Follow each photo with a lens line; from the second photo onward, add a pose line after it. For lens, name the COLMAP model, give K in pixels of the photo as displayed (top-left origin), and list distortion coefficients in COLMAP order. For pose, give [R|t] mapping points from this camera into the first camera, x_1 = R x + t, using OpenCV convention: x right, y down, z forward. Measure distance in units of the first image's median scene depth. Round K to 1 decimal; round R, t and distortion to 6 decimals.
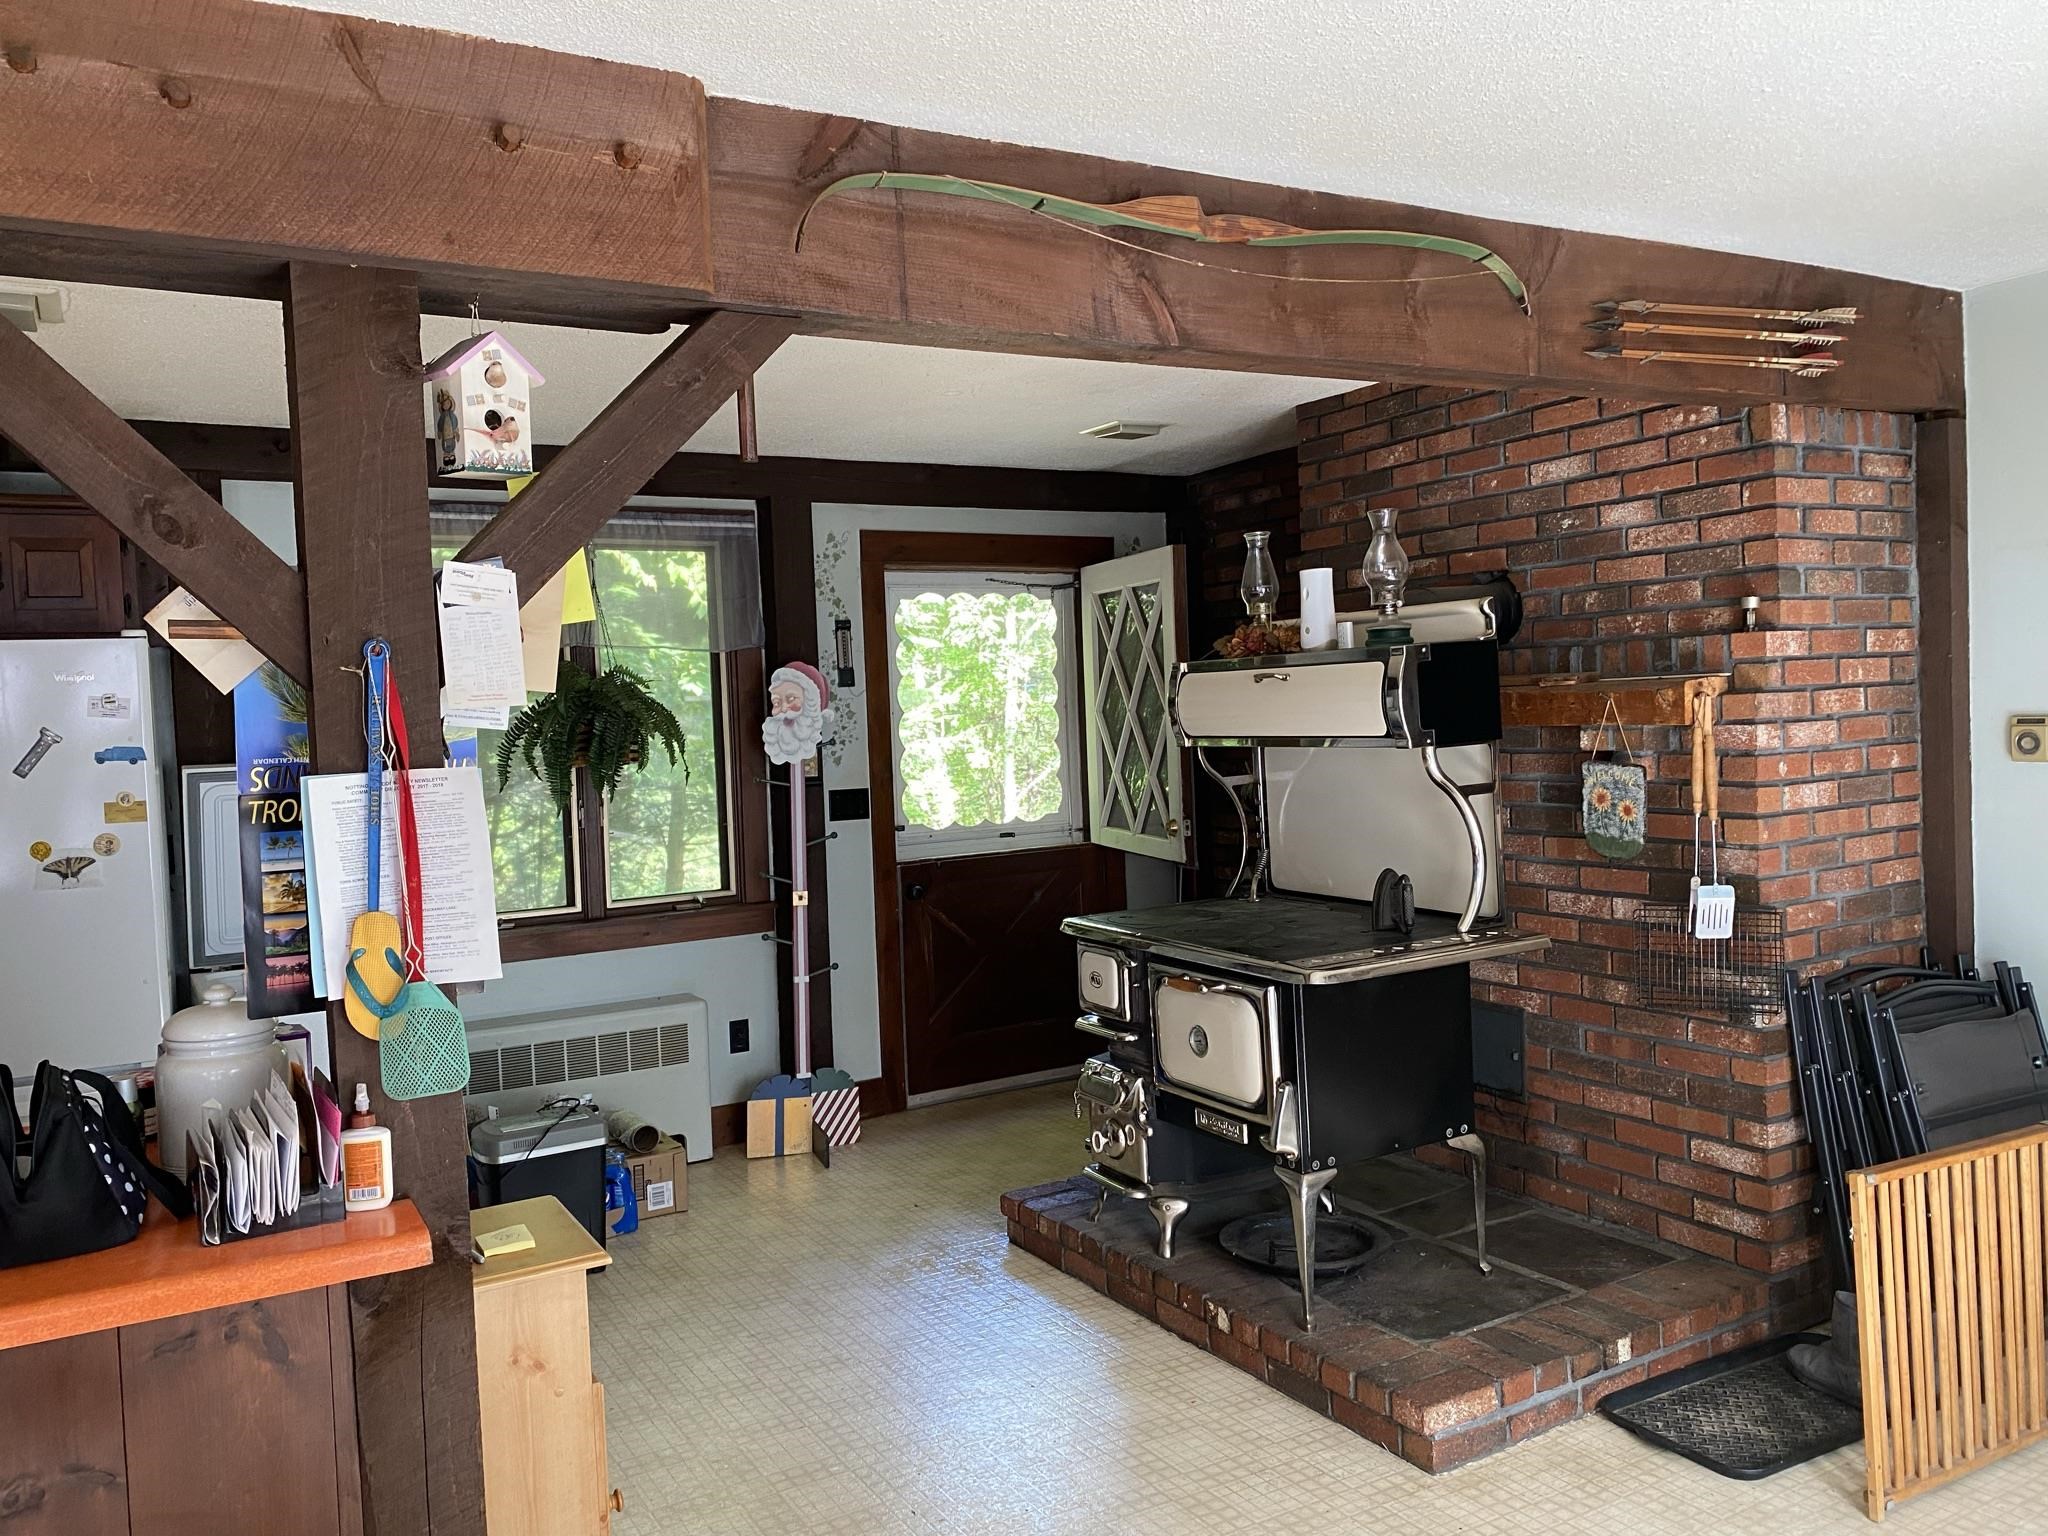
lens RADIAL K [[1559.2, 0, 1024.6], [0, 1559.2, 761.7], [0, 0, 1]] dist [0.023122, -0.009838]
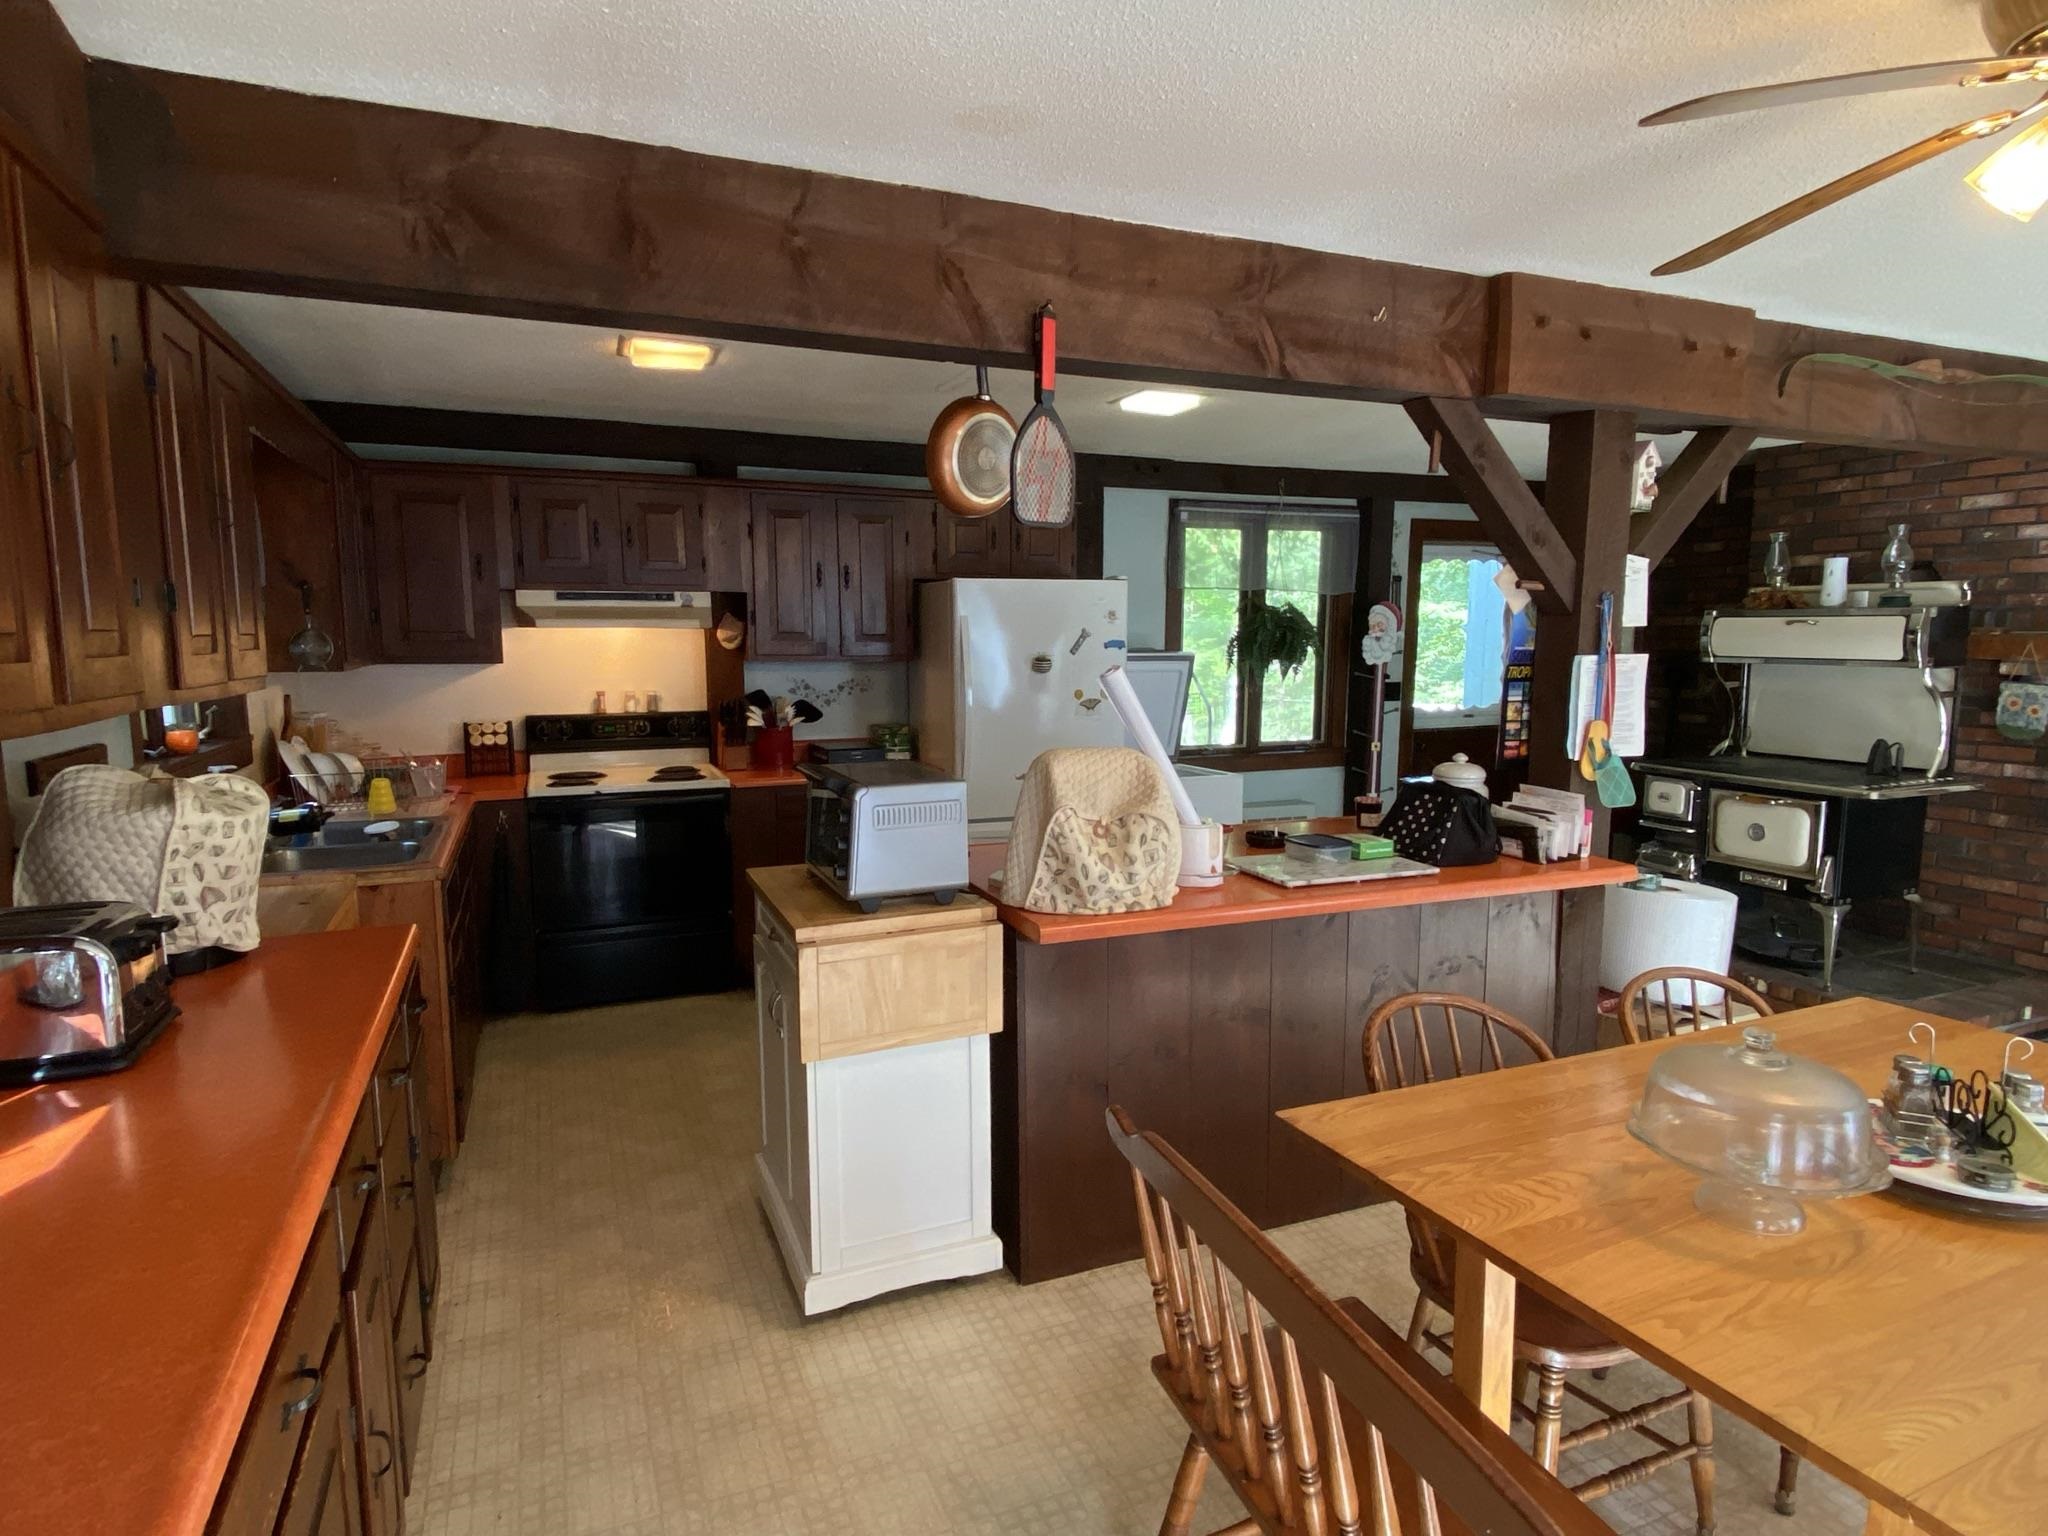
lens RADIAL K [[1134.5, 0, 1018.4], [0, 1134.5, 784.7], [0, 0, 1]] dist [-0.008540, -0.005797]
pose [[0.989854, 0.053100, -0.131791, -0.508147], [-0.039884, 0.994090, 0.100965, 0.030204], [0.136374, -0.094684, 0.986122, -0.328772]]
